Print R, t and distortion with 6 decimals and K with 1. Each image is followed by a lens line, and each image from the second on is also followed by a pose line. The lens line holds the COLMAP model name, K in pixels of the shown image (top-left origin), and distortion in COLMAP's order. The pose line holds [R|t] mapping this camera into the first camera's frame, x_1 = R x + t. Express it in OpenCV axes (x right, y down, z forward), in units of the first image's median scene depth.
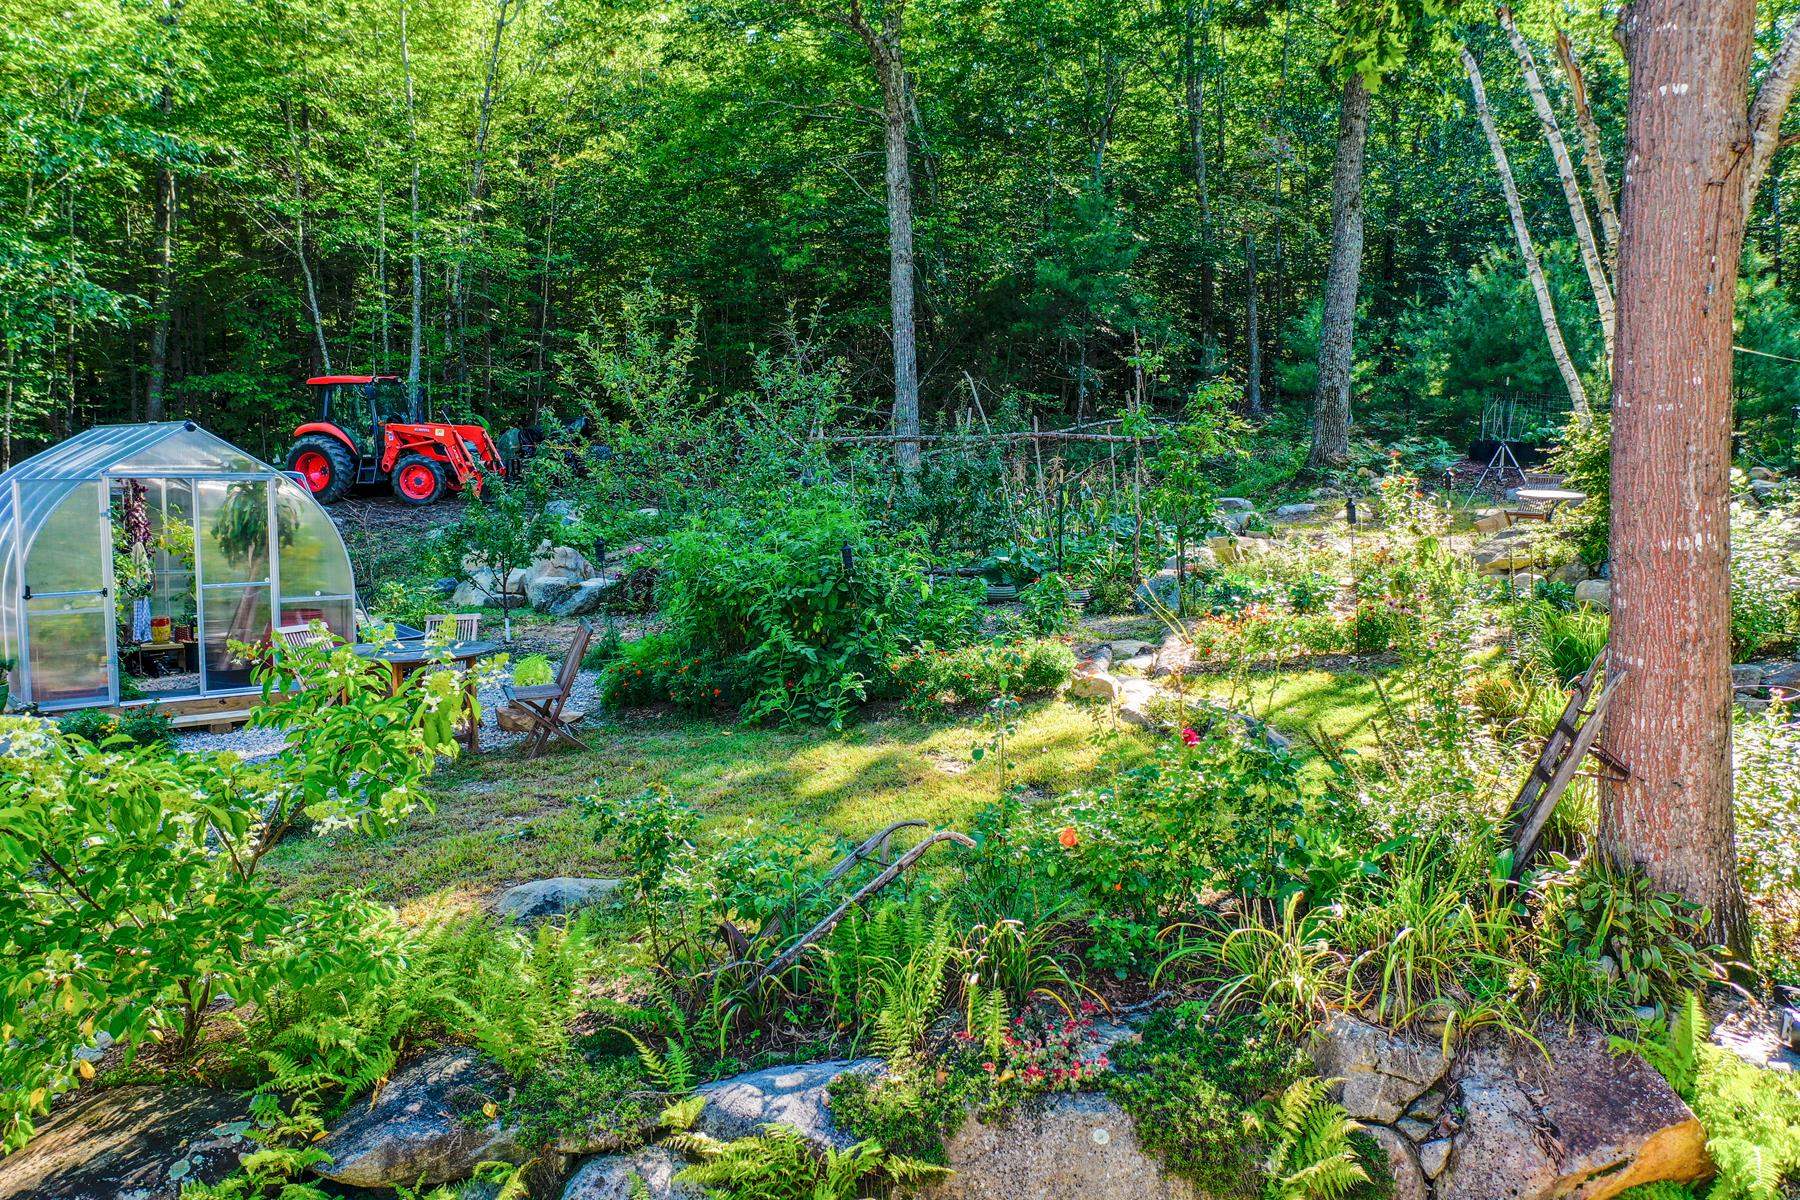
lens RADIAL K [[1432.4, 0, 894.3], [0, 1432.4, 602.4], [0, 0, 1]] dist [-0.003974, -0.001389]
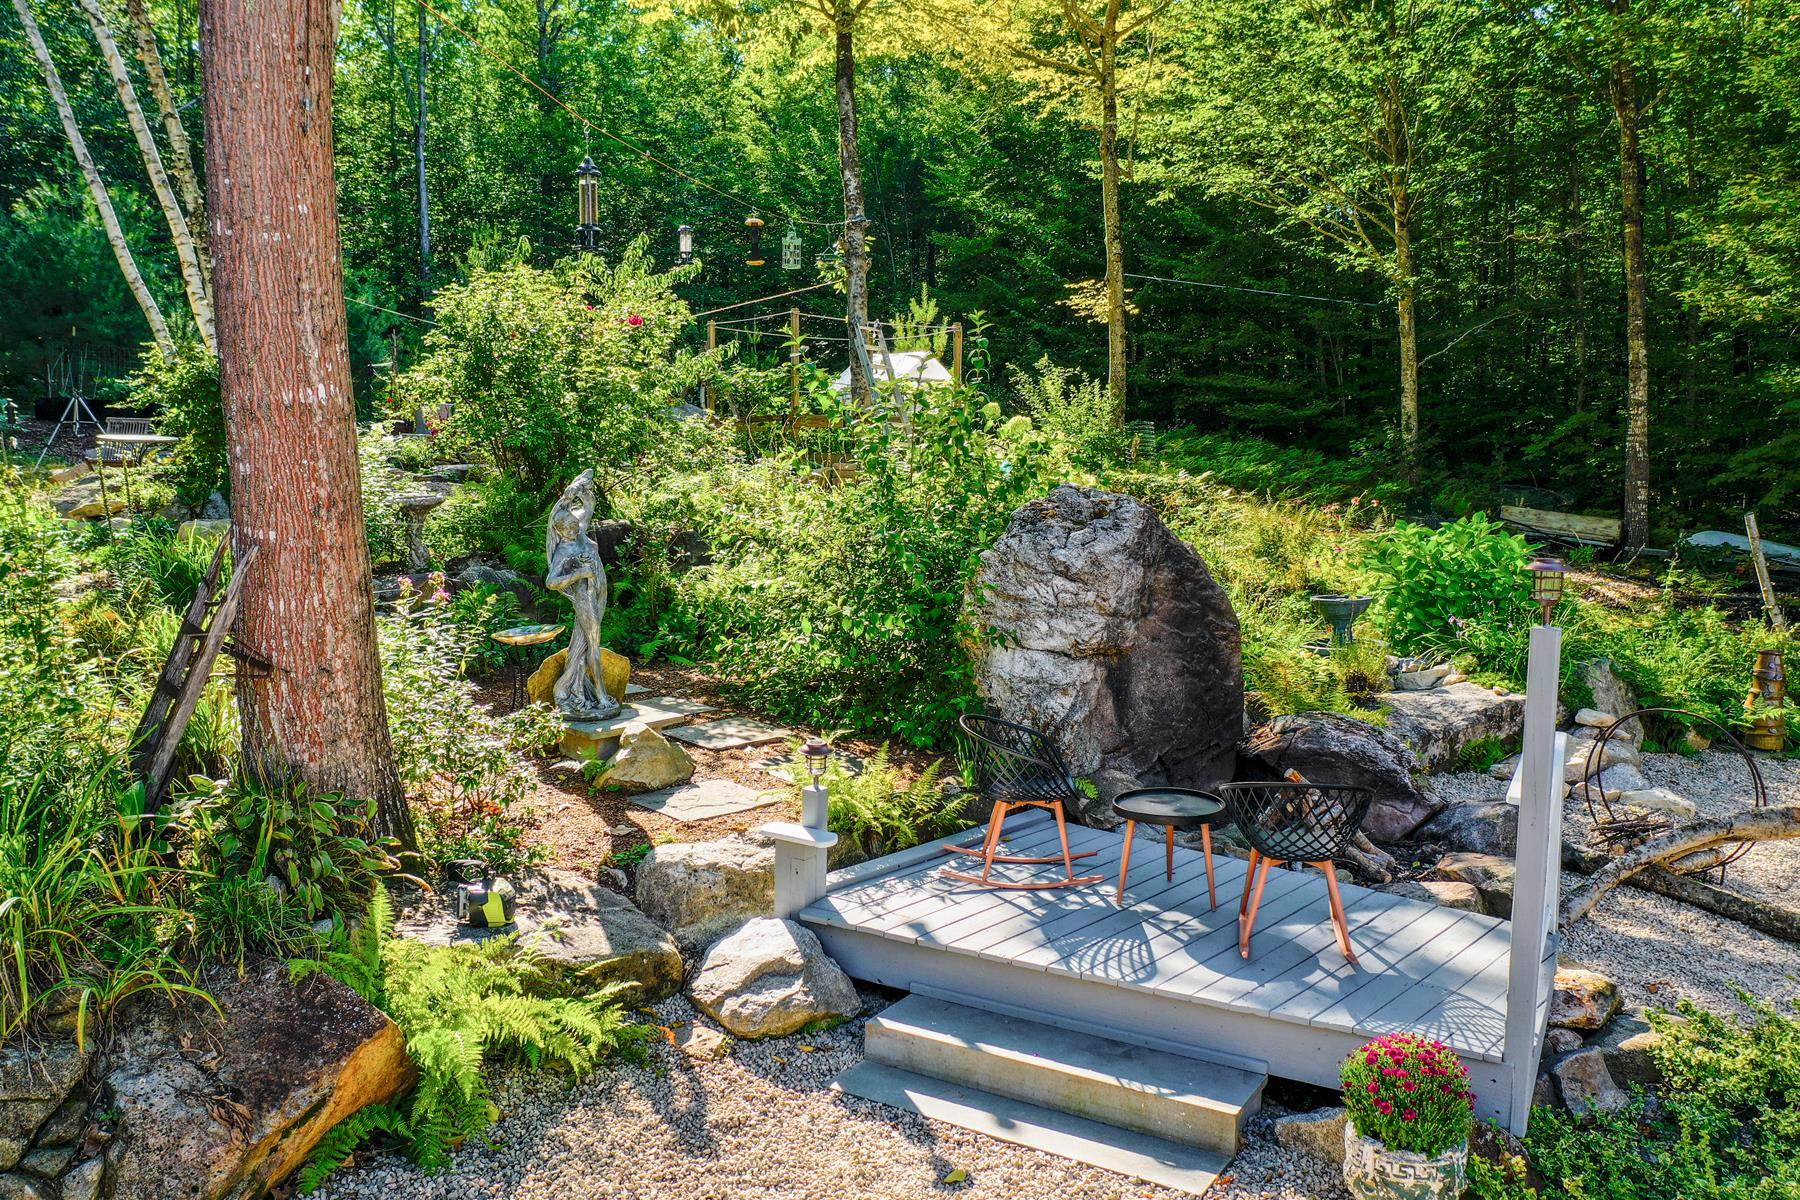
lens RADIAL K [[1432.4, 0, 894.3], [0, 1432.4, 602.4], [0, 0, 1]] dist [-0.003974, -0.001389]
pose [[0.607146, -0.077731, 0.790779, 0.065491], [0.086396, 0.995761, 0.031547, 0.091133], [-0.789879, 0.049166, 0.611288, 0.183793]]
